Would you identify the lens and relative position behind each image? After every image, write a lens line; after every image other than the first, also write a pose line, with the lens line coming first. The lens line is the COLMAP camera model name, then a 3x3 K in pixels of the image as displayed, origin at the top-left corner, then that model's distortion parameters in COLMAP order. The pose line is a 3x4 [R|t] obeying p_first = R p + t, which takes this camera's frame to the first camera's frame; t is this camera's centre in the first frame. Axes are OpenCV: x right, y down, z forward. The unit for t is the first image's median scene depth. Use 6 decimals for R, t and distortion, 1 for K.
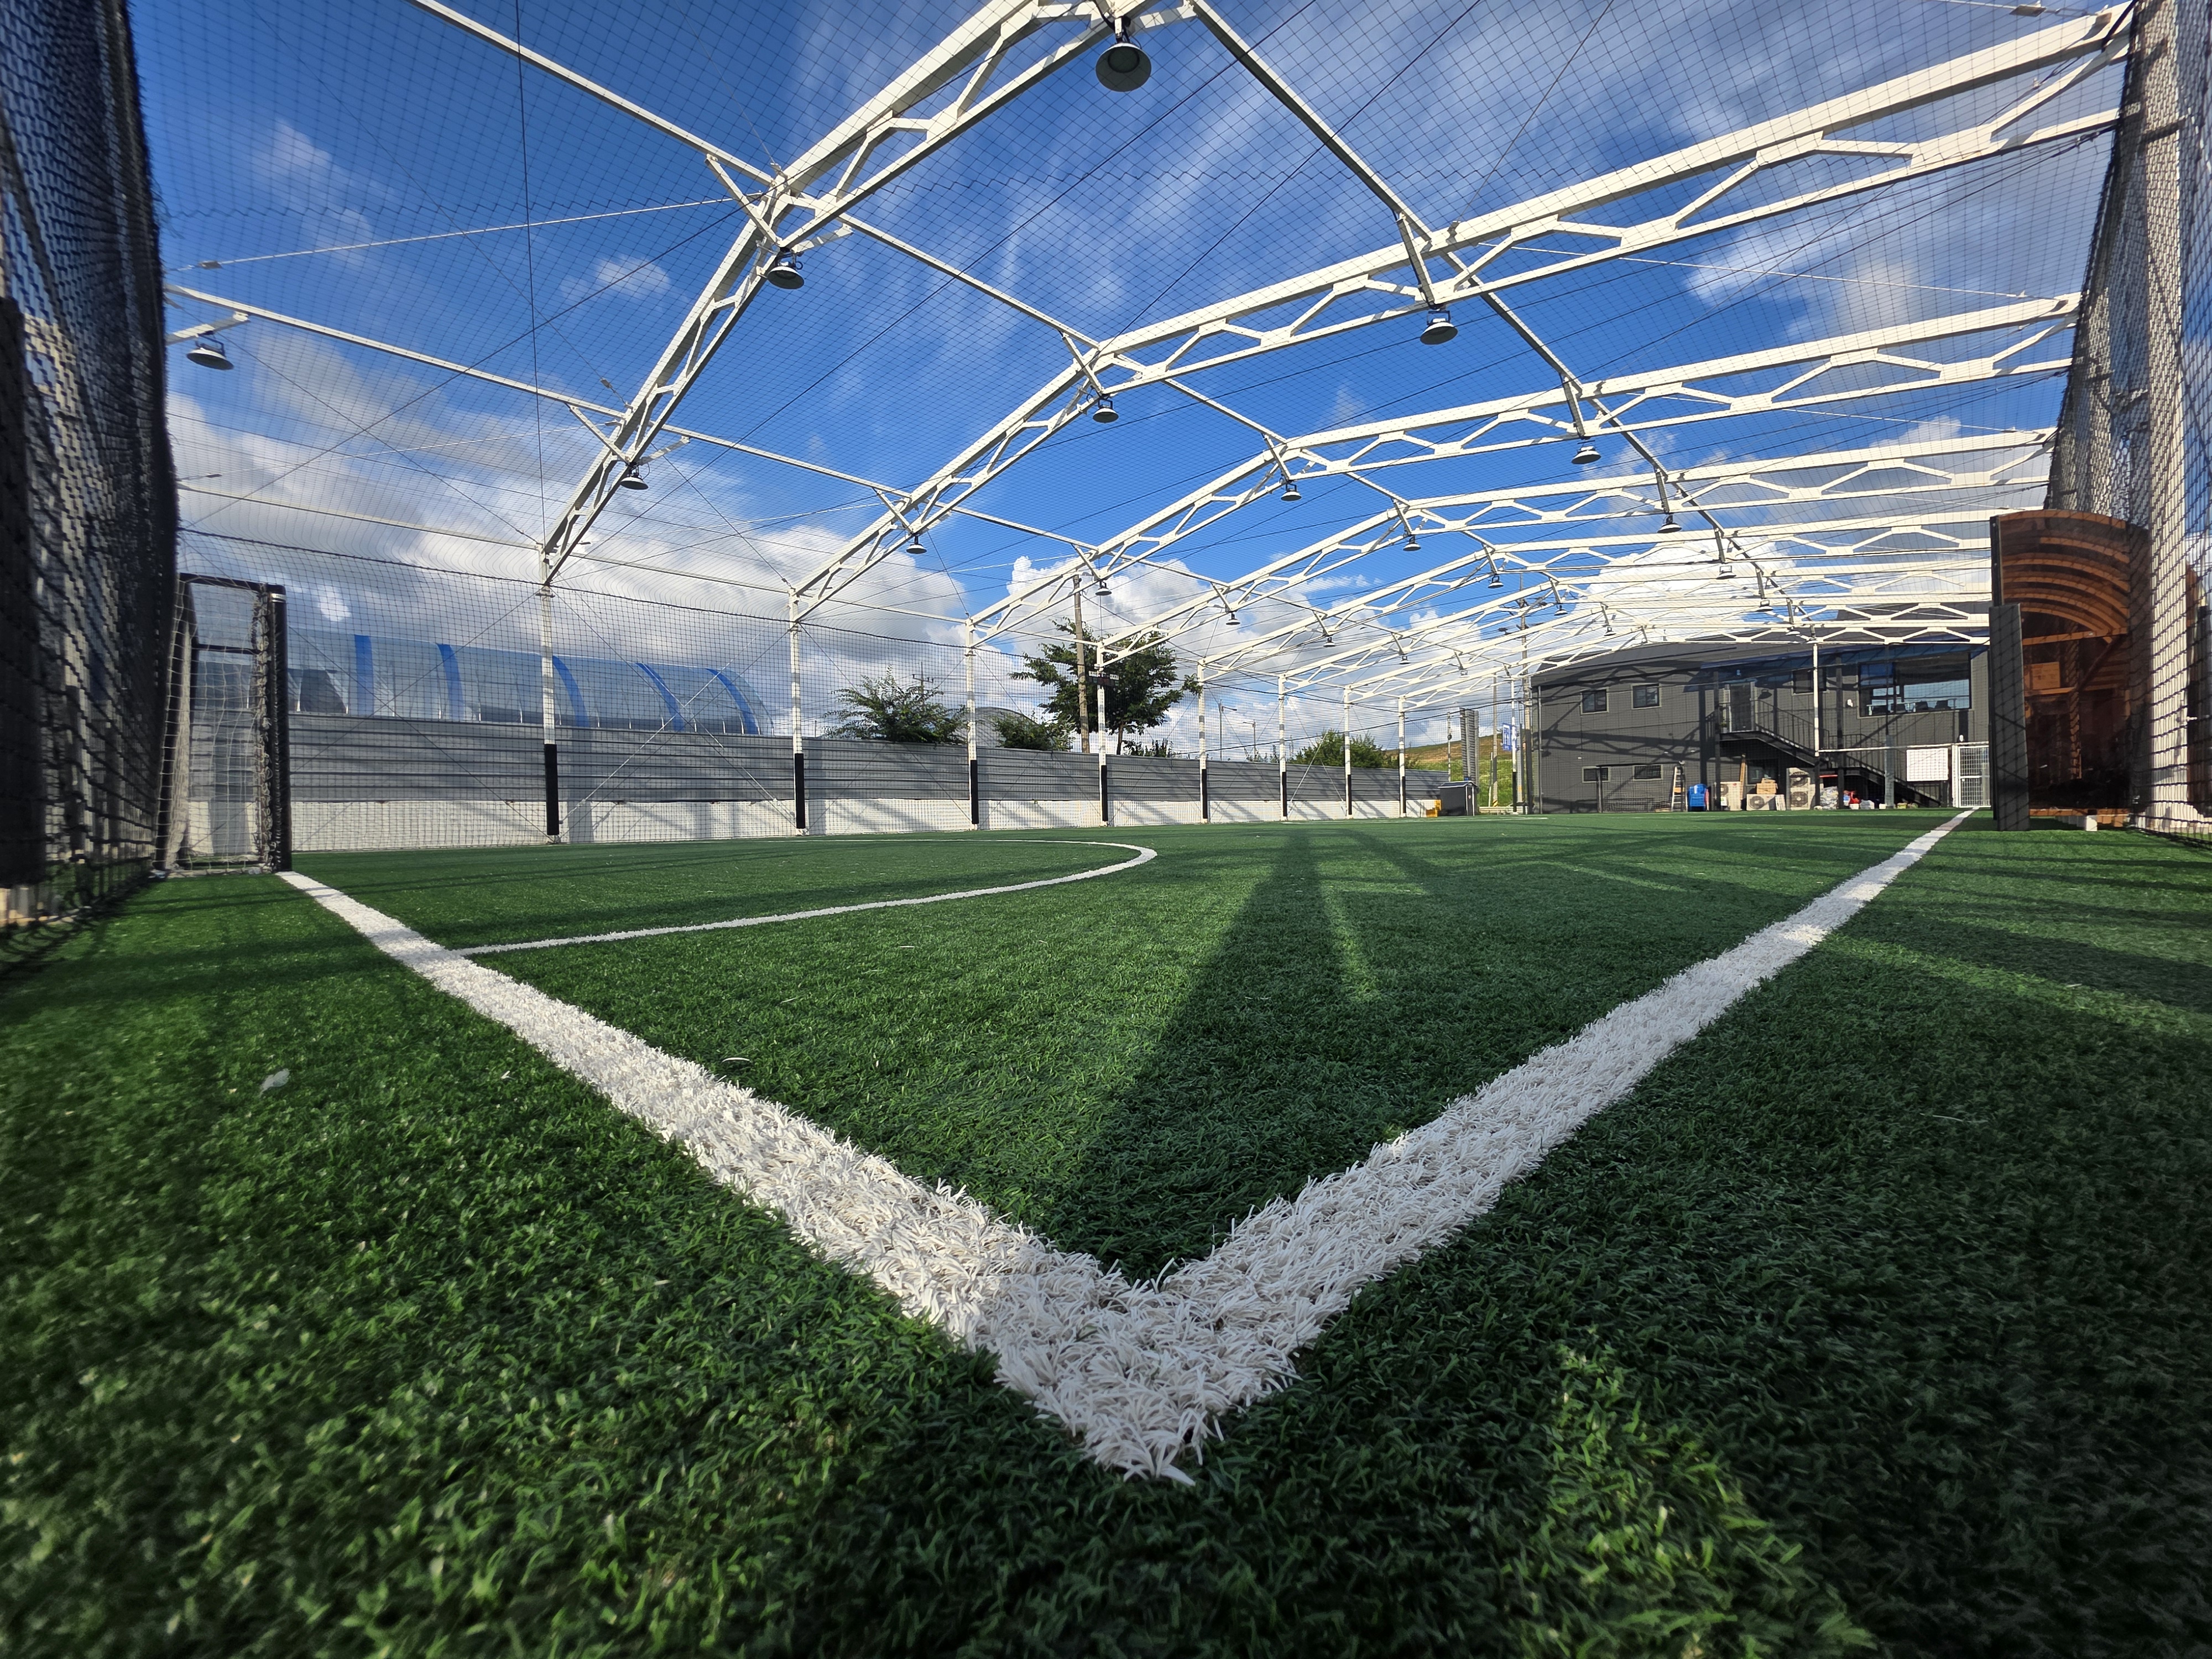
lens RADIAL K [[884.5, 0, 1096.4], [0, 884.5, 827.1], [0, 0, 1]] dist [-0.000643, -0.000088]
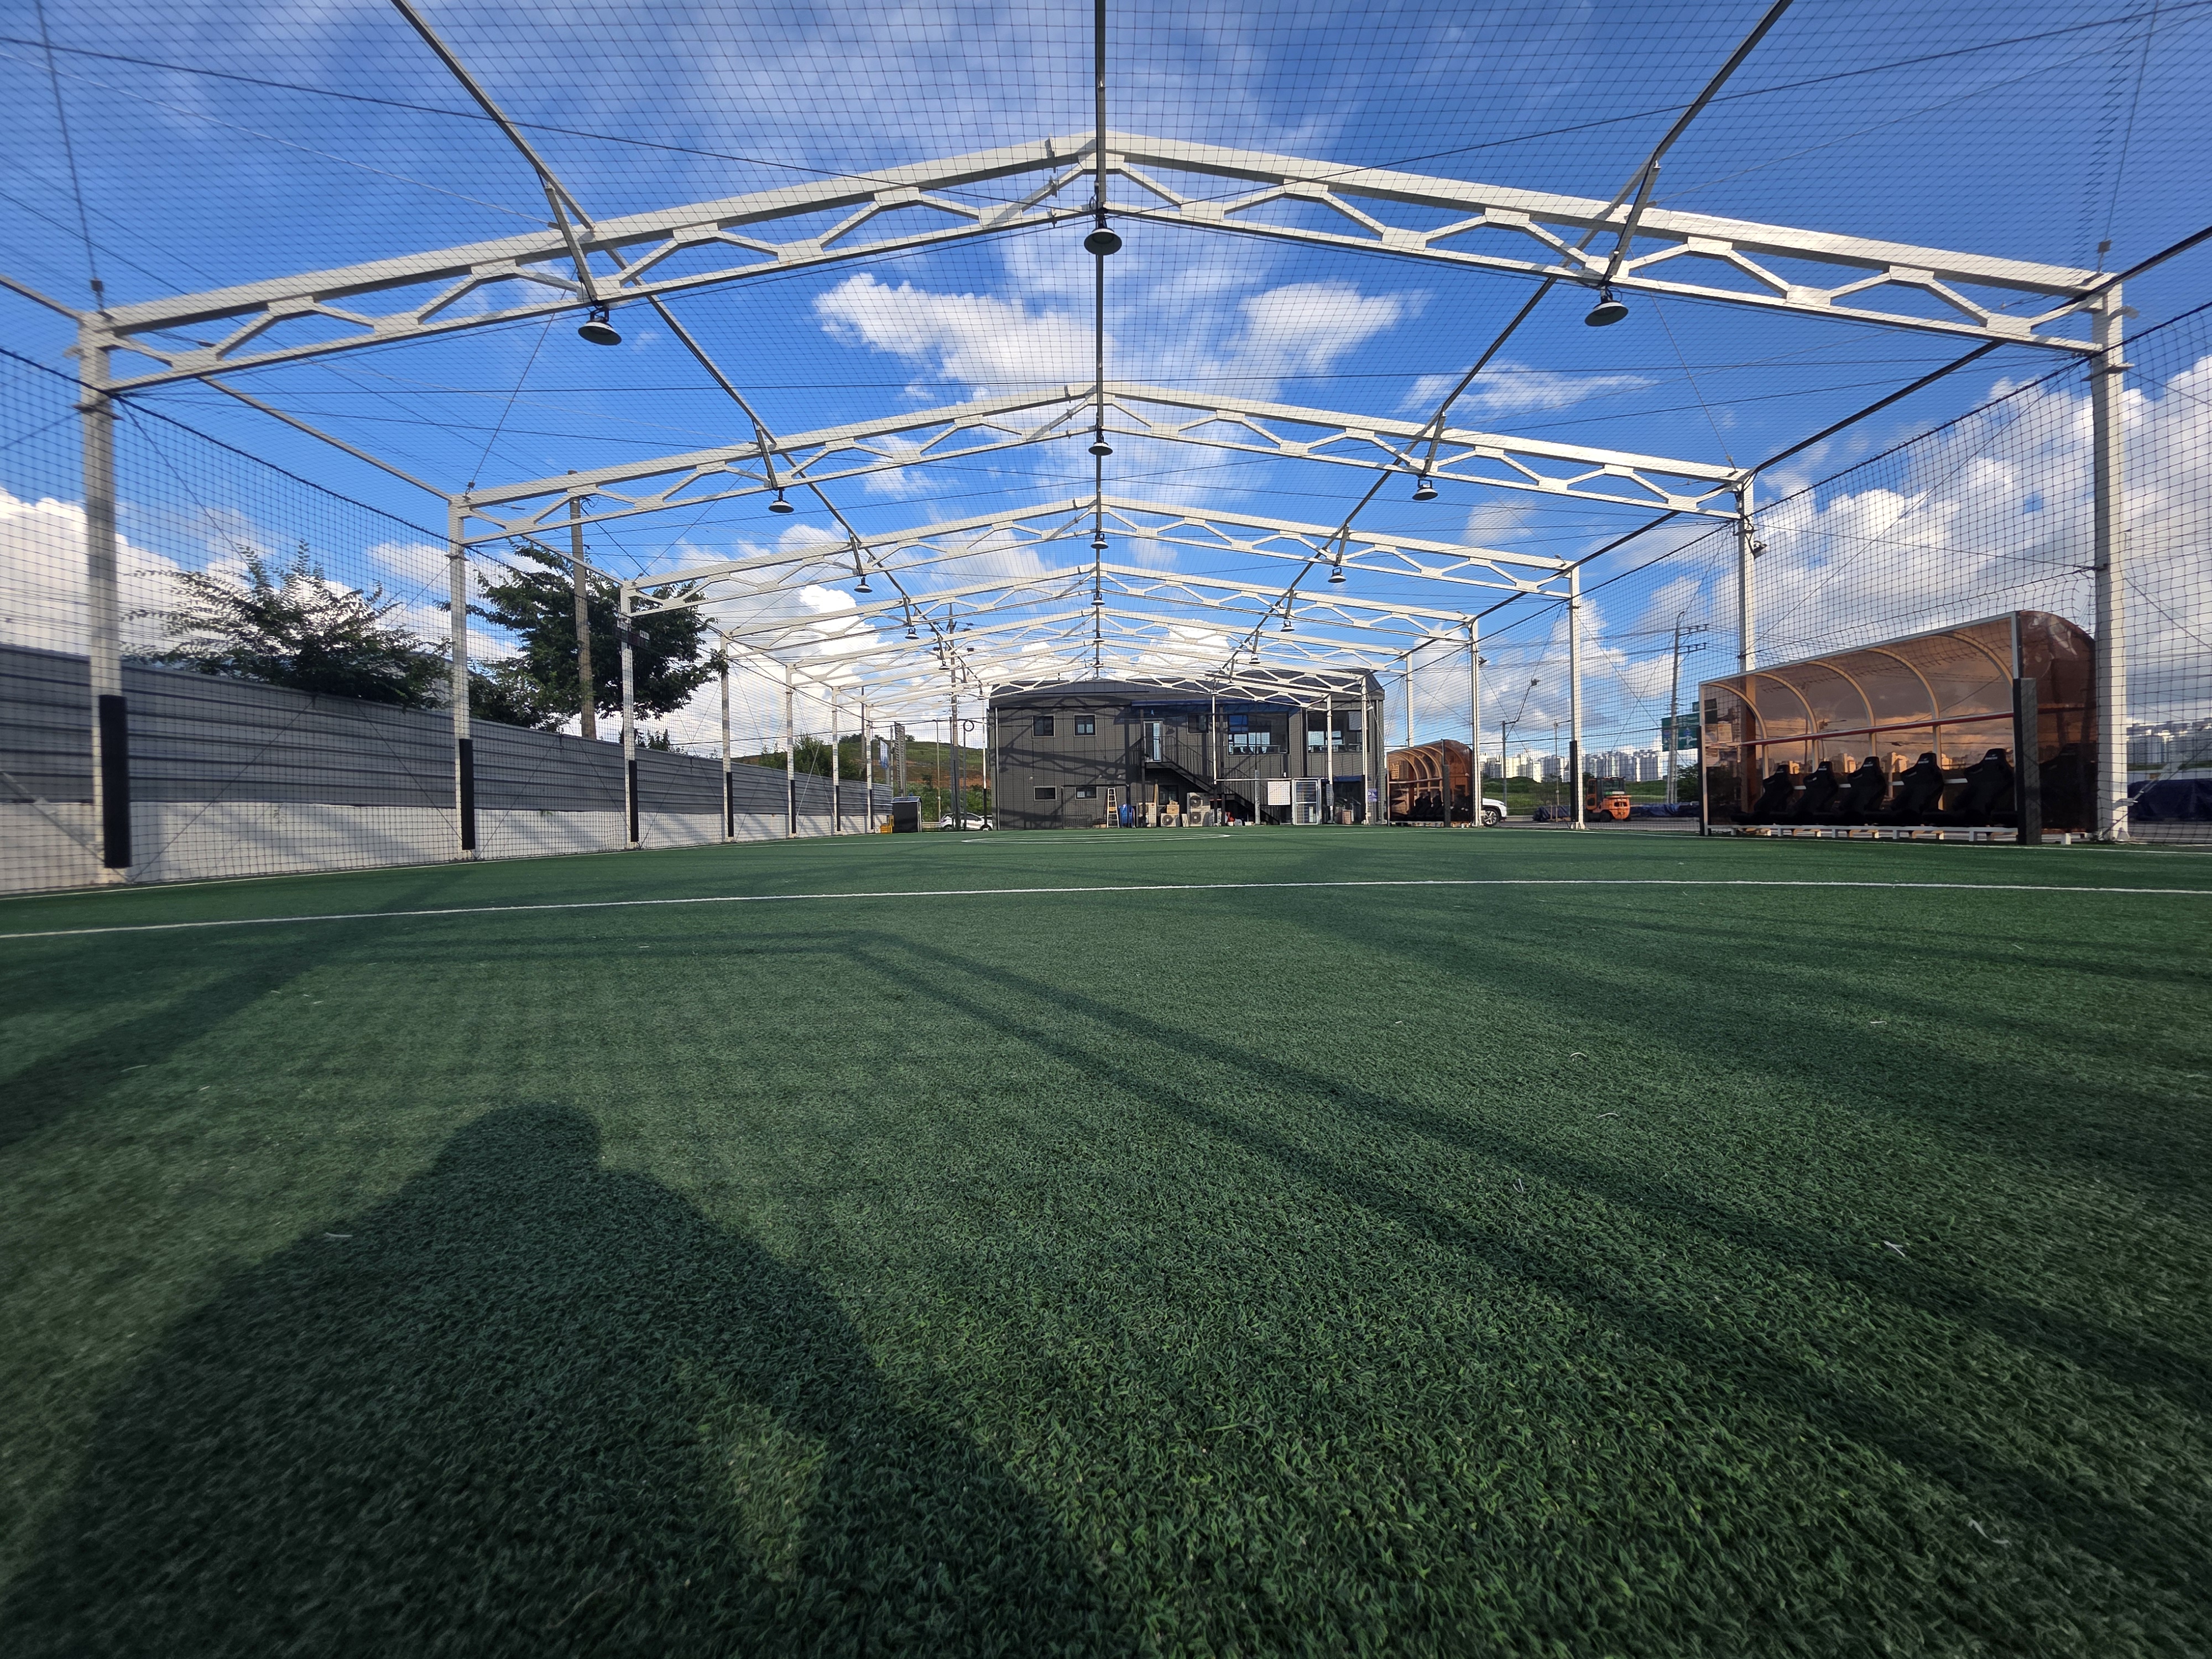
lens RADIAL K [[884.5, 0, 1096.4], [0, 884.5, 827.1], [0, 0, 1]] dist [-0.000643, -0.000088]
pose [[0.703342, 0.000922, 0.710851, -0.198038], [0.010202, 0.999883, -0.011391, -0.005425], [-0.710778, 0.015264, 0.703251, 0.227038]]
